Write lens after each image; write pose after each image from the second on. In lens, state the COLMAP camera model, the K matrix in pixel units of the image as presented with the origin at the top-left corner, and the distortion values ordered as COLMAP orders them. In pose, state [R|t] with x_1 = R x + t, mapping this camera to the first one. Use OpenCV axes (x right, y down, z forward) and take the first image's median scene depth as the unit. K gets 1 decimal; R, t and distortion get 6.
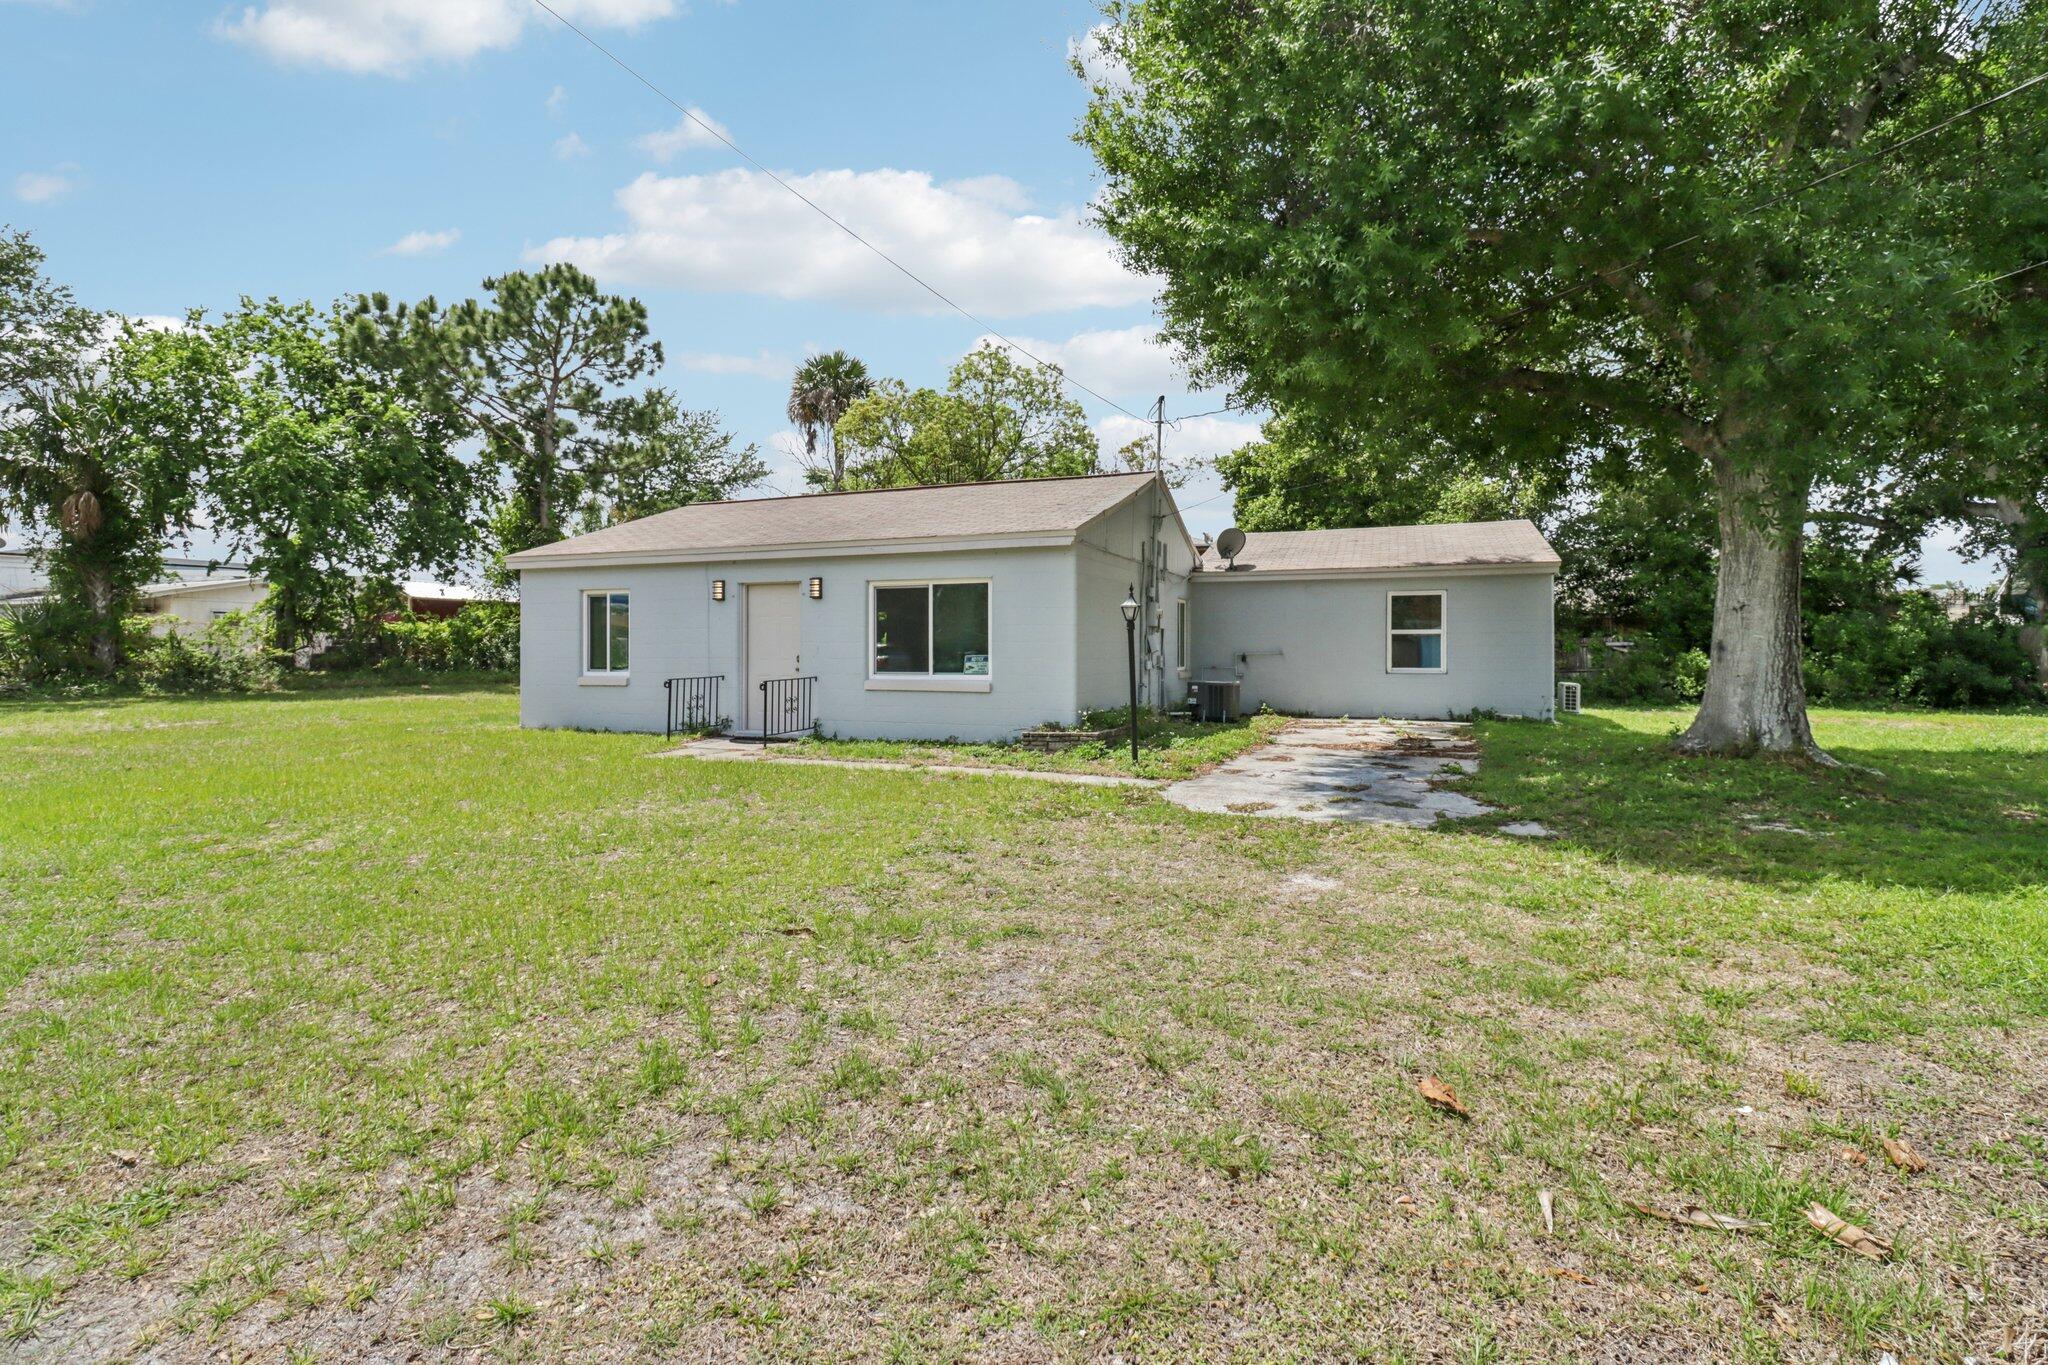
lens RADIAL K [[944.7, 0, 1023.5], [0, 944.7, 643.8], [0, 0, 1]] dist [0.001895, -0.014470]
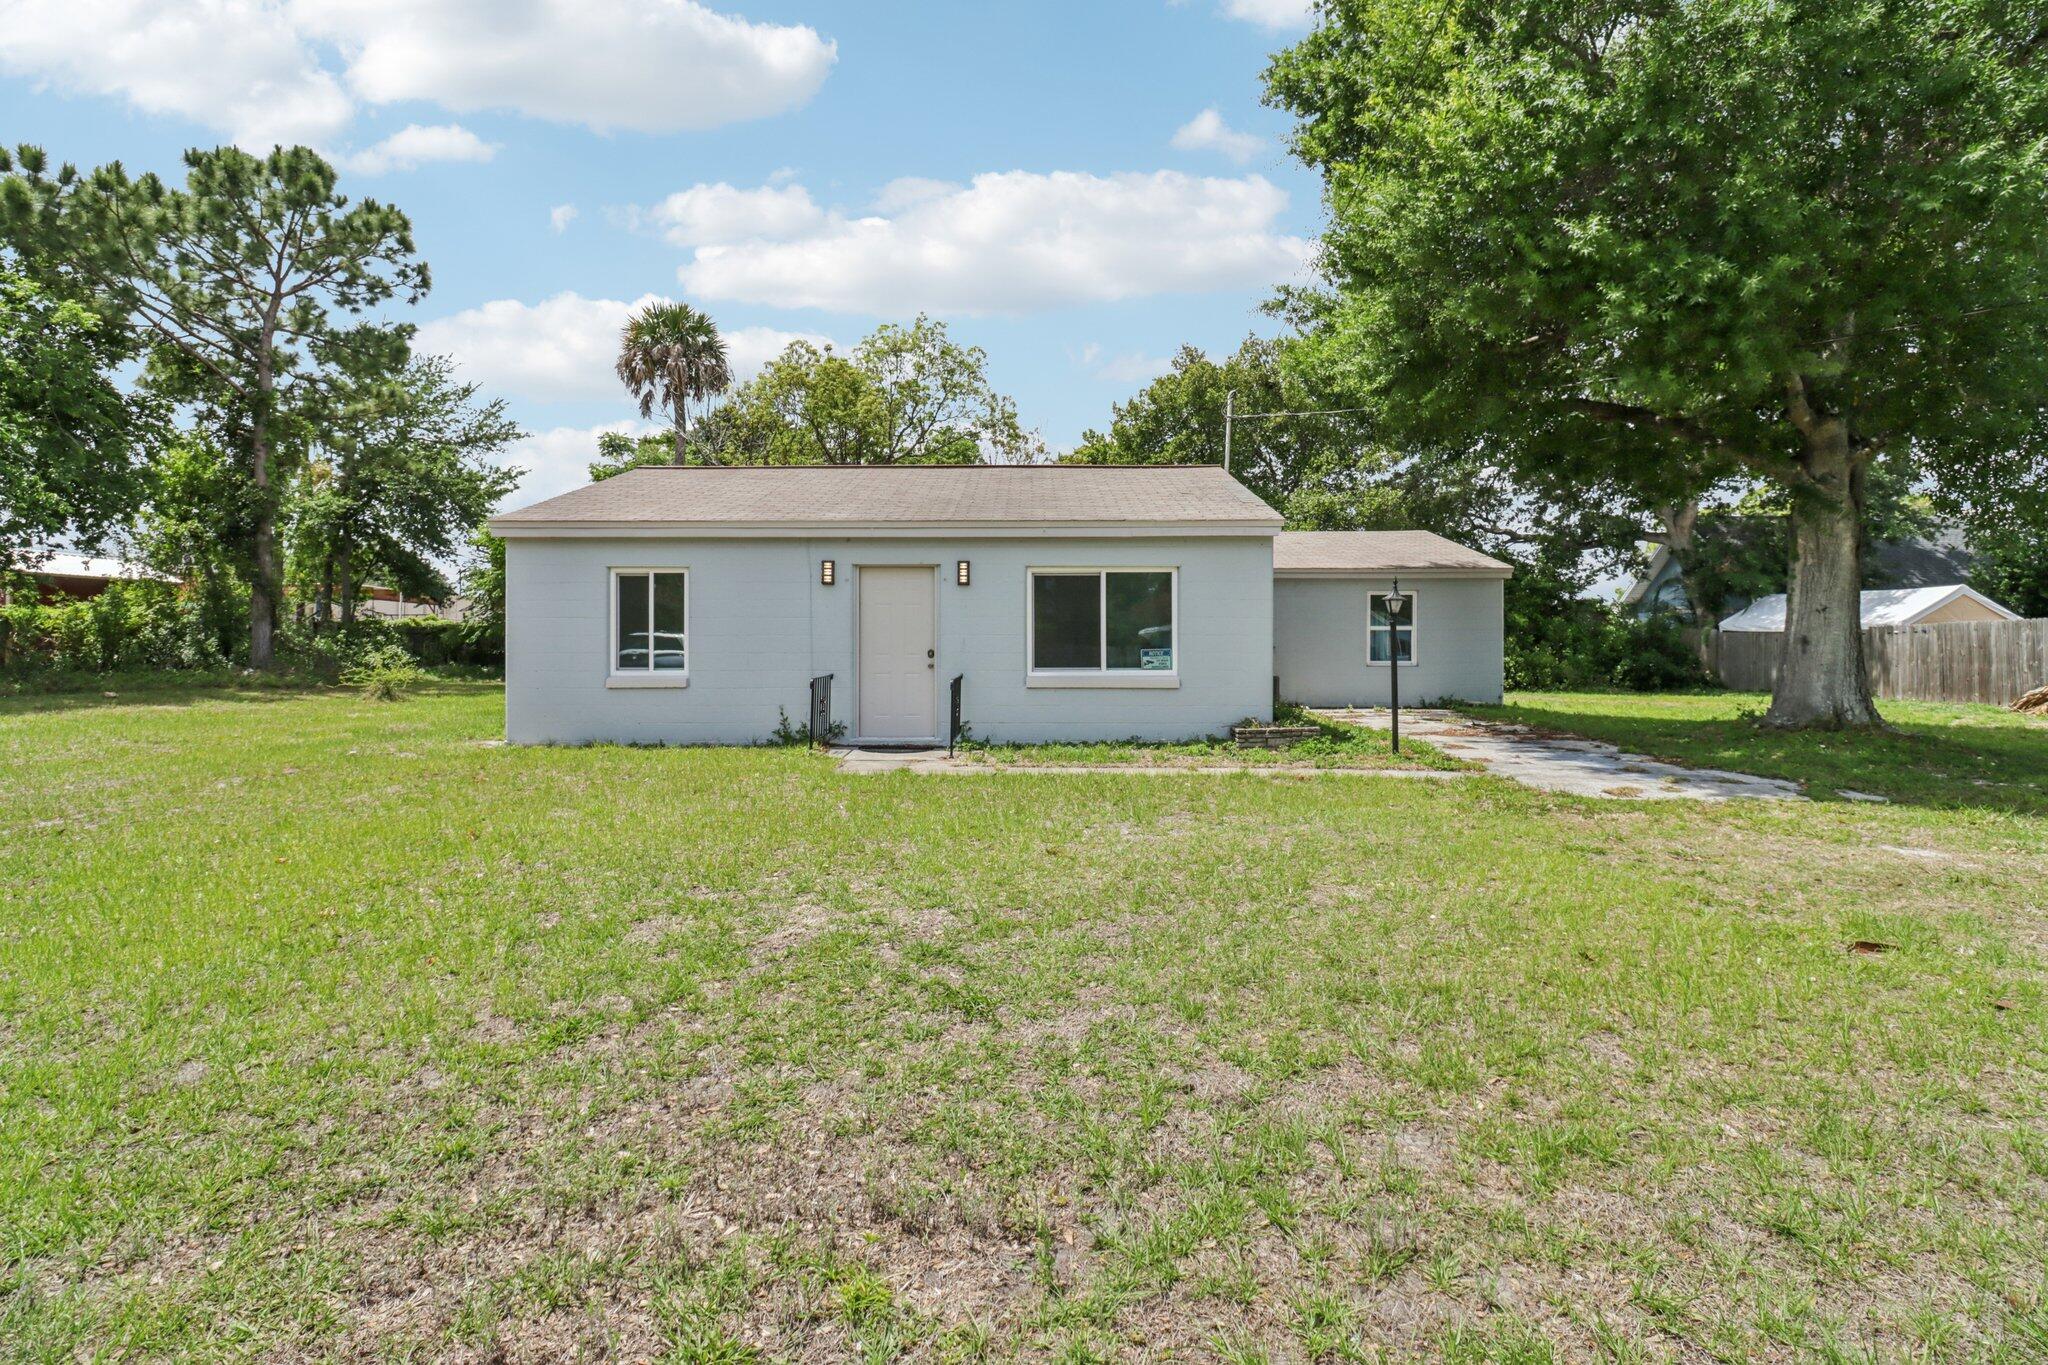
lens RADIAL K [[944.7, 0, 1023.5], [0, 944.7, 643.8], [0, 0, 1]] dist [0.001895, -0.014470]
pose [[0.934065, 0.001995, 0.357098, -0.274447], [-0.003208, 0.999991, 0.002805, 0.002531], [-0.357089, -0.003766, 0.934063, 0.089188]]
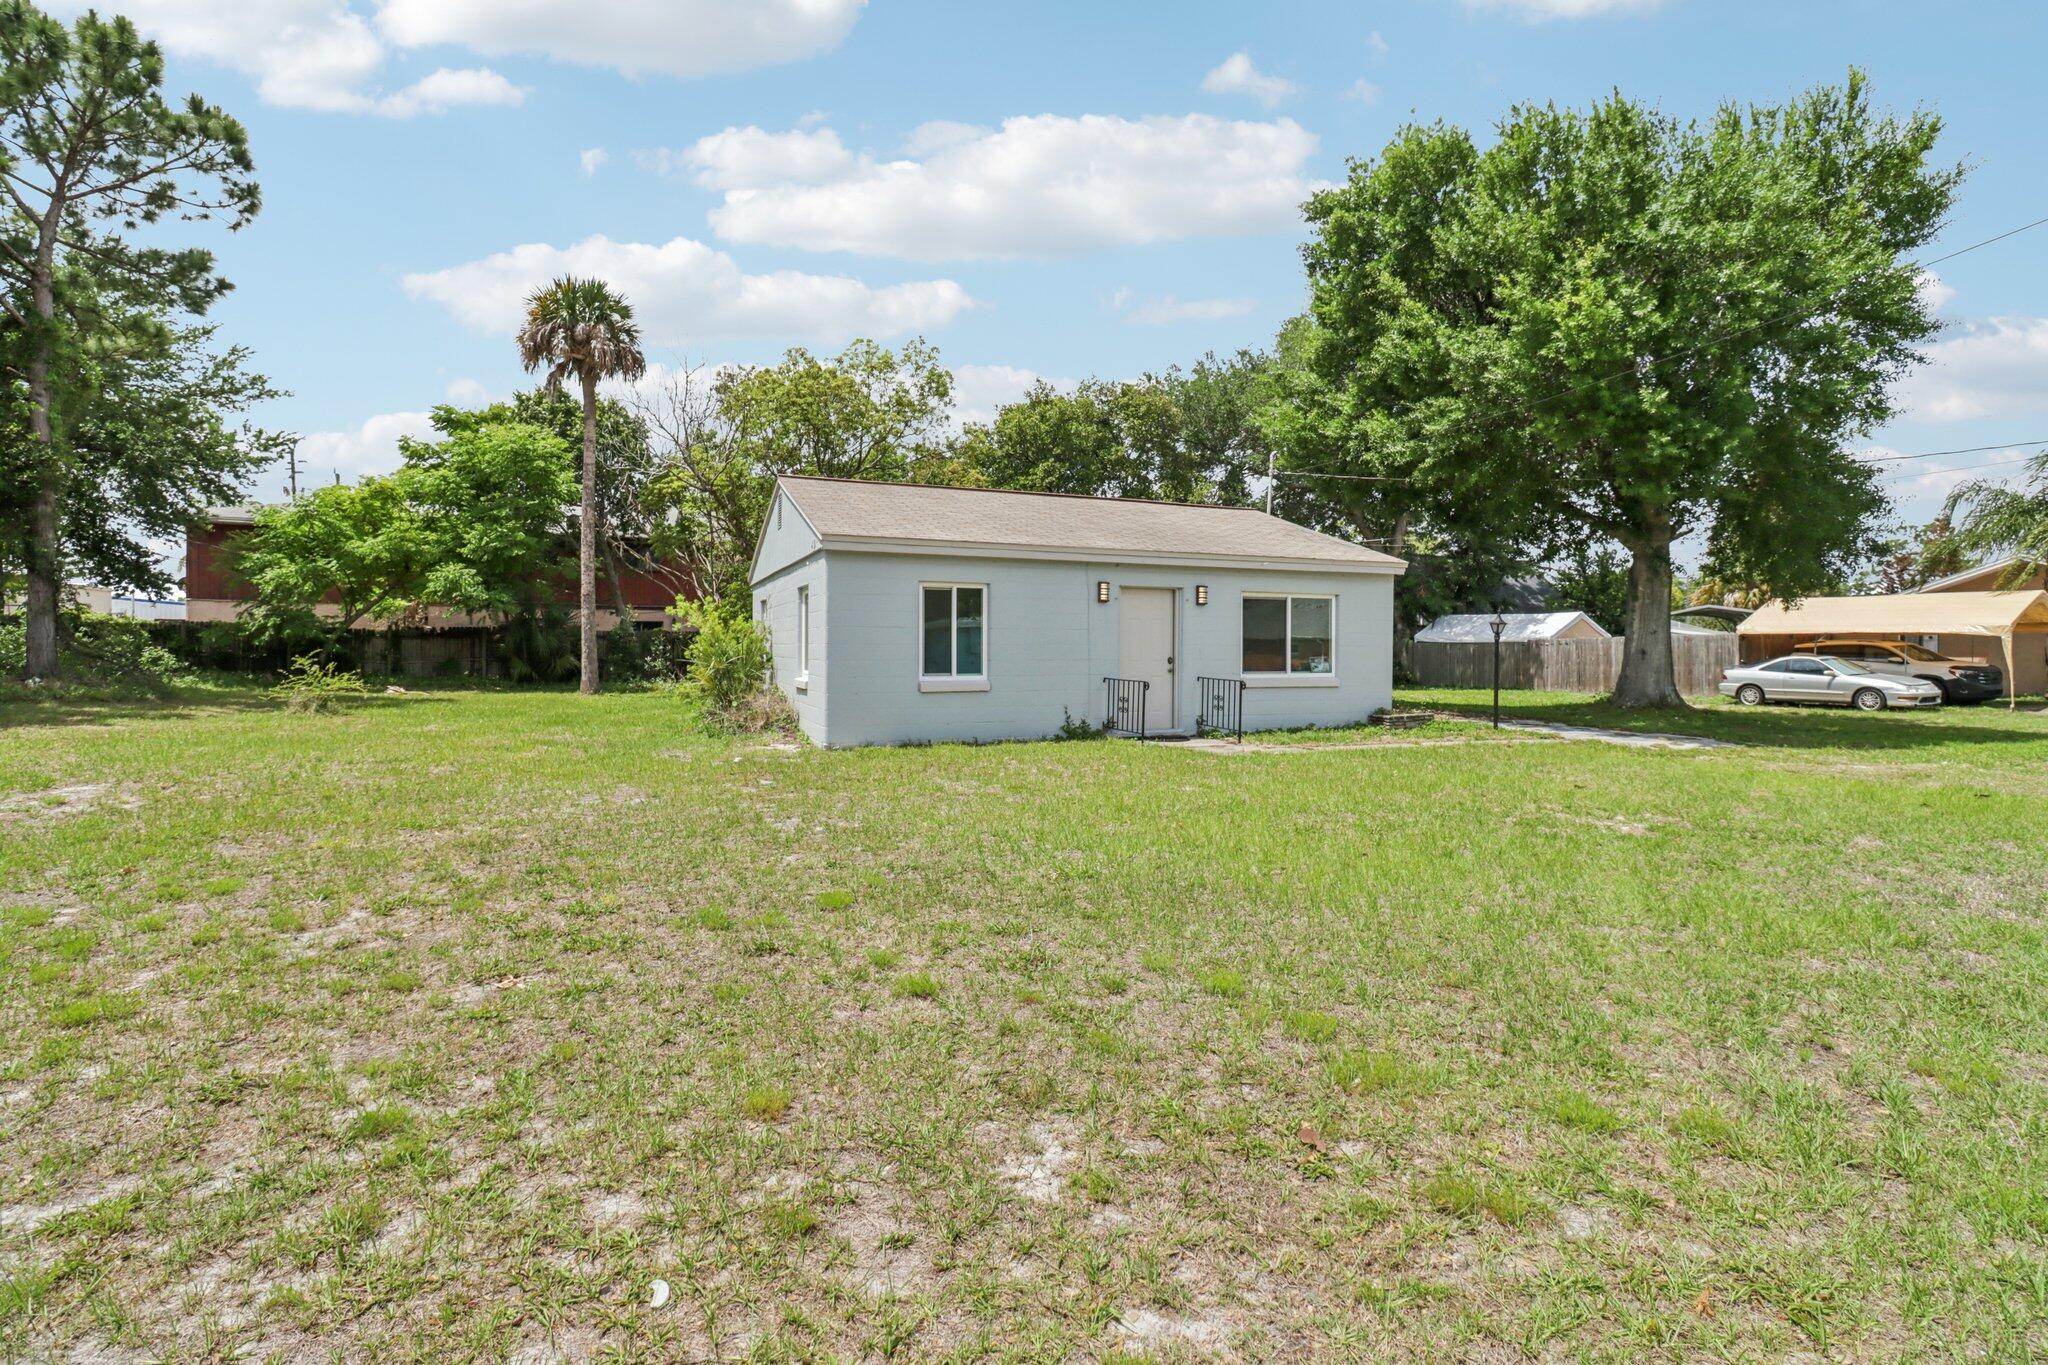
lens RADIAL K [[957.2, 0, 1025.0], [0, 957.2, 643.4], [0, 0, 1]] dist [0.012016, -0.023378]
pose [[0.717404, 0.008692, 0.696604, -0.648095], [-0.009243, 0.999953, -0.002958, 0.000870], [-0.696596, -0.004317, 0.717450, 0.197683]]
